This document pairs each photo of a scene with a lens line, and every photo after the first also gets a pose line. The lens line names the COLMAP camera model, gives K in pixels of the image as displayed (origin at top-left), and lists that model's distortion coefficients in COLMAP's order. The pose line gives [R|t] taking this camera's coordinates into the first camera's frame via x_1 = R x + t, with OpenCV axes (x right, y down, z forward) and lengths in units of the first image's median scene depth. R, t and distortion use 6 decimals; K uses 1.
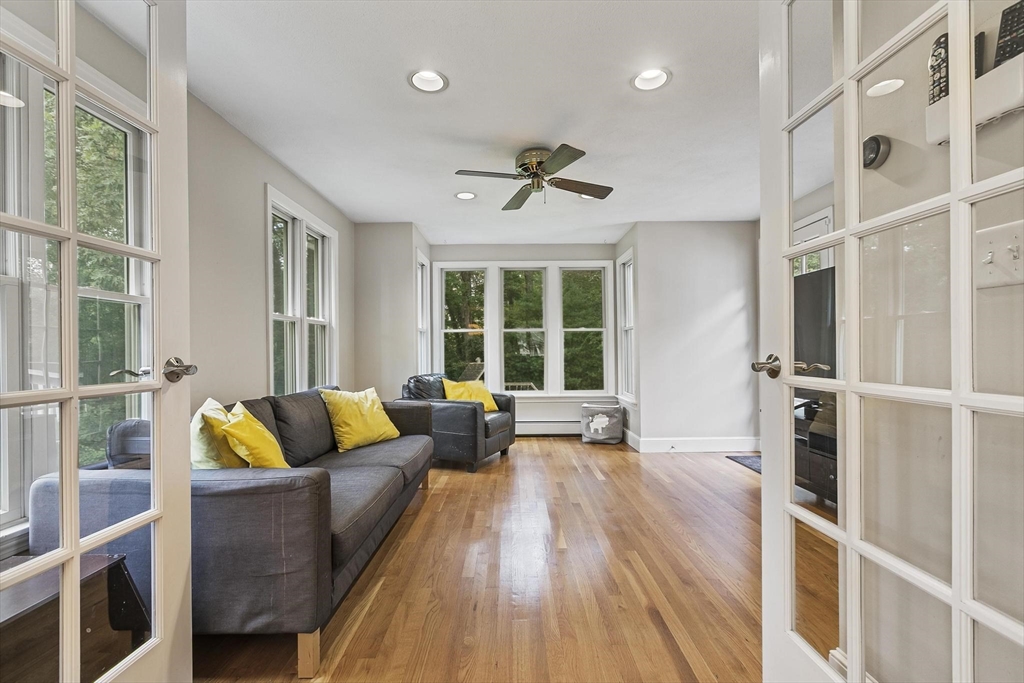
lens RADIAL K [[461.5, 0, 518.2], [0, 461.5, 347.6], [0, 0, 1]] dist [0.002413, 0.000661]
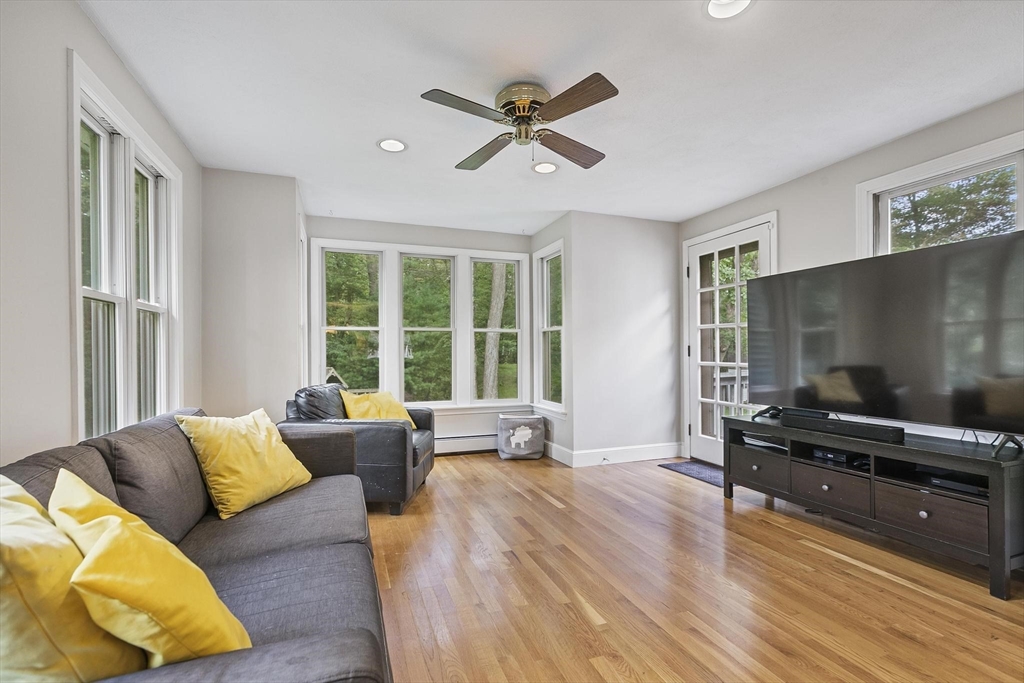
lens RADIAL K [[461.9, 0, 513.8], [0, 461.9, 353.0], [0, 0, 1]] dist [0.001870, 0.000039]
pose [[0.939774, 0.005128, 0.341757, -0.166686], [-0.006590, 0.999973, 0.003116, 0.002011], [-0.341732, -0.005181, 0.939783, 0.209774]]
